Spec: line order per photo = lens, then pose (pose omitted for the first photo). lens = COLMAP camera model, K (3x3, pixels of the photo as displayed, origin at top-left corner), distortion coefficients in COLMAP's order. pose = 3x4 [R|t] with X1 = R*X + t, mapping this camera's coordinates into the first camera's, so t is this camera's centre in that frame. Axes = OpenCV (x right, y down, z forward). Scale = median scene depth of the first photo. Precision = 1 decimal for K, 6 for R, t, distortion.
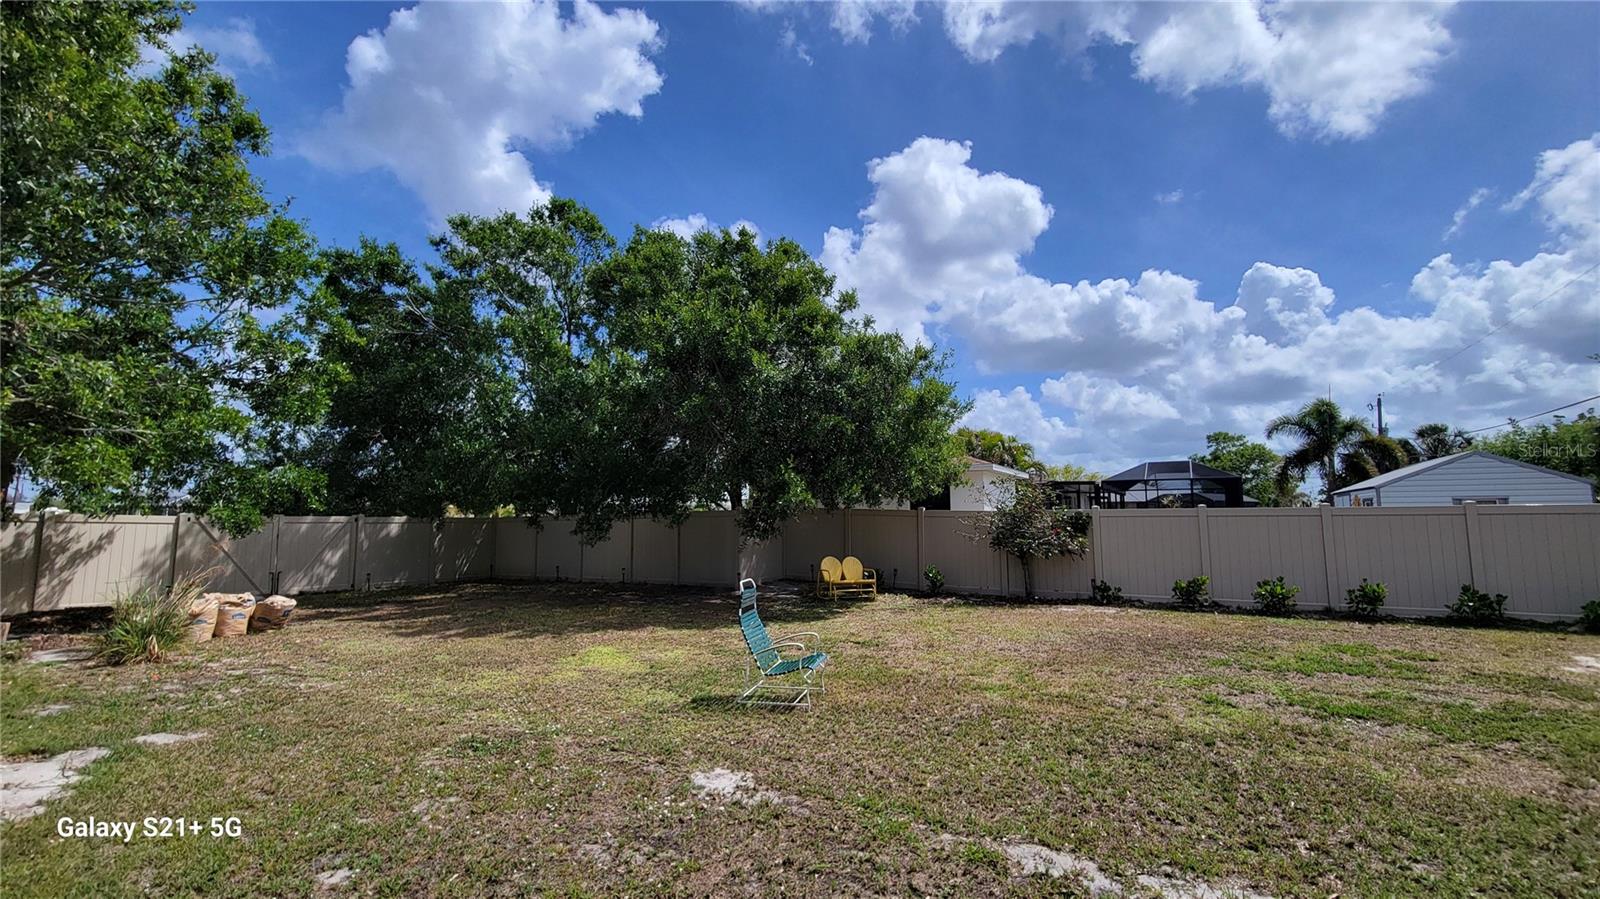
lens RADIAL K [[648.4, 0, 811.0], [0, 648.4, 448.3], [0, 0, 1]] dist [-0.001254, 0.000804]
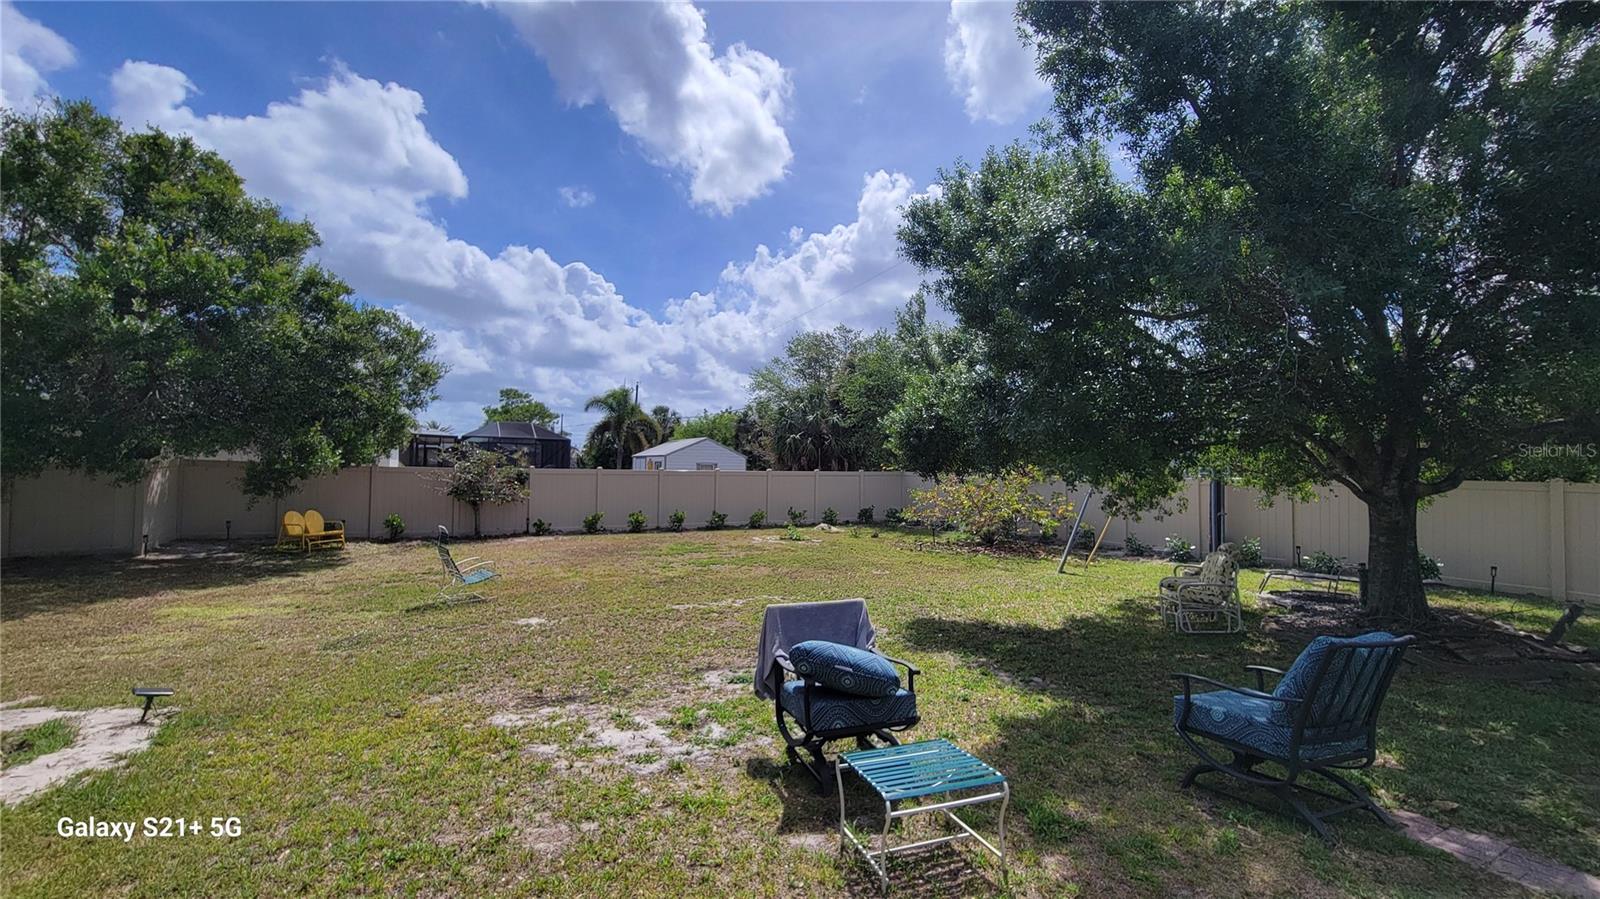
lens RADIAL K [[648.4, 0, 805.1], [0, 648.4, 445.3], [0, 0, 1]] dist [-0.001254, 0.000804]
pose [[0.524034, 0.041332, 0.850694, -0.321766], [-0.110073, 0.993732, 0.019524, -0.033722], [-0.844554, -0.103870, 0.525299, -0.154960]]
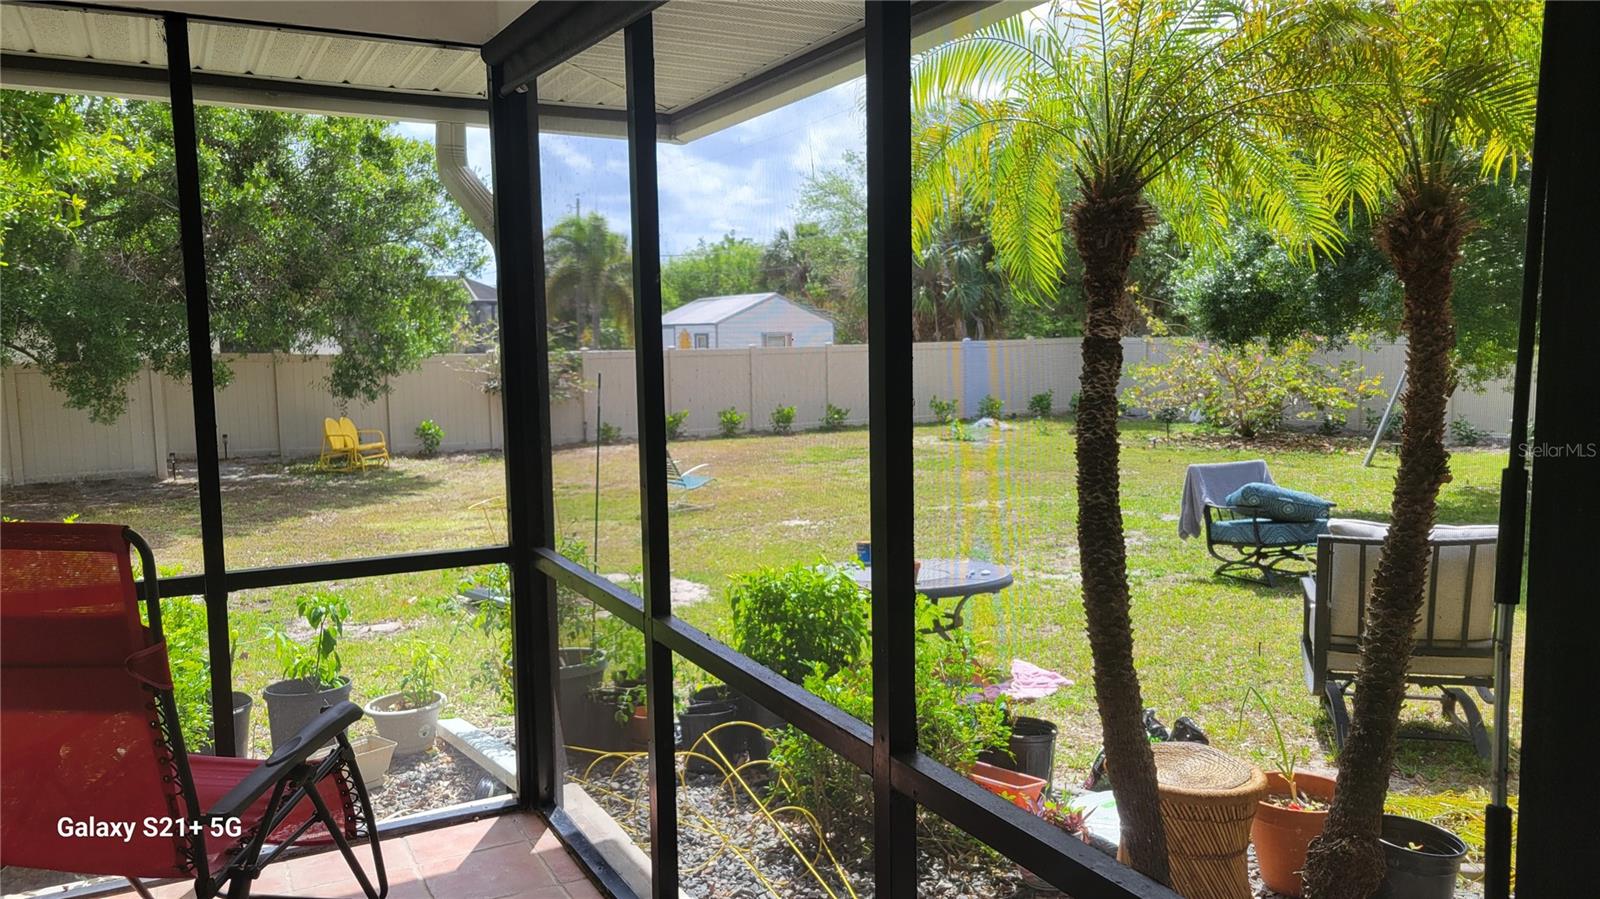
lens RADIAL K [[1139.6, 0, 796.1], [0, 1139.6, 453.5], [0, 0, 1]] dist [0.011469, 0.001165]
pose [[0.557149, -0.094460, 0.825022, -0.598439], [-0.074915, 0.983741, 0.163224, -0.042129], [-0.827026, -0.152747, 0.541014, -0.152632]]
